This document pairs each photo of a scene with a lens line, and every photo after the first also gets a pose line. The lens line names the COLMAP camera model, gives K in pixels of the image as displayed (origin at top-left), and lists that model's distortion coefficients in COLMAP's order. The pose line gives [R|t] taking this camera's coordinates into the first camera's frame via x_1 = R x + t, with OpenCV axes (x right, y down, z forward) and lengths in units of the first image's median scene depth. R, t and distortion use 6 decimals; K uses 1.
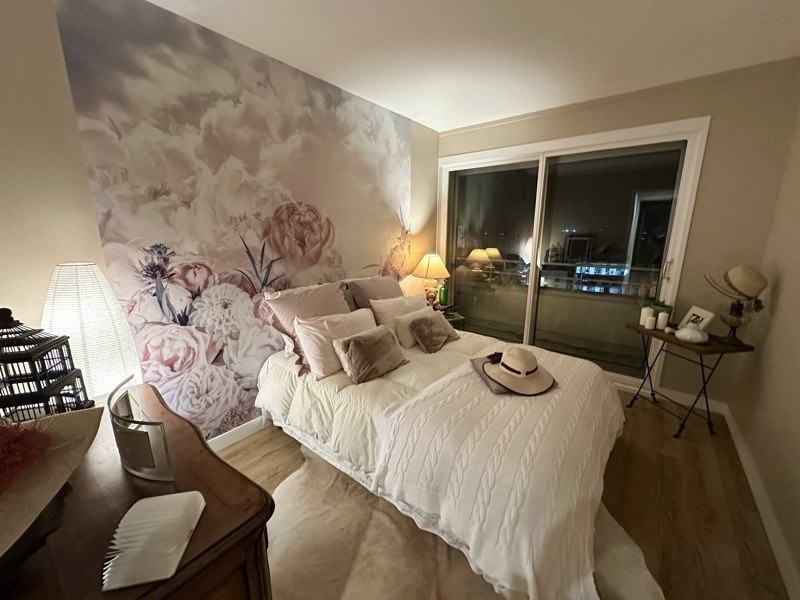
lens RADIAL K [[316.6, 0, 399.9], [0, 316.6, 300.1], [0, 0, 1]] dist [-0.011069, -0.000448]
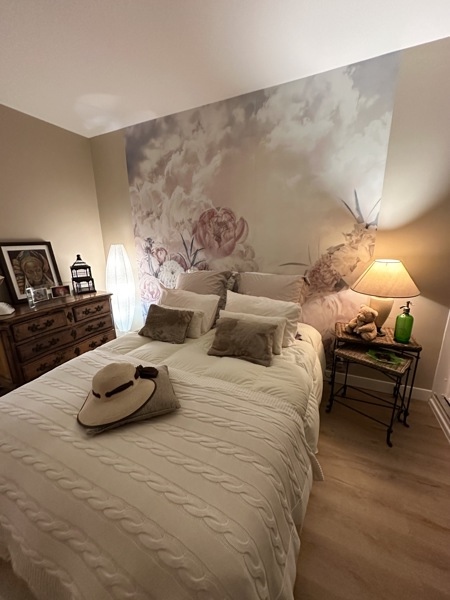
lens RADIAL K [[237.5, 0, 224.4], [0, 237.5, 301.5], [0, 0, 1]] dist [-0.011069, -0.000448]
pose [[0.231419, 0.240487, -0.942662, 0.807682], [-0.195345, 0.960717, 0.197137, -0.143672], [0.953040, 0.138523, 0.269306, 0.895445]]
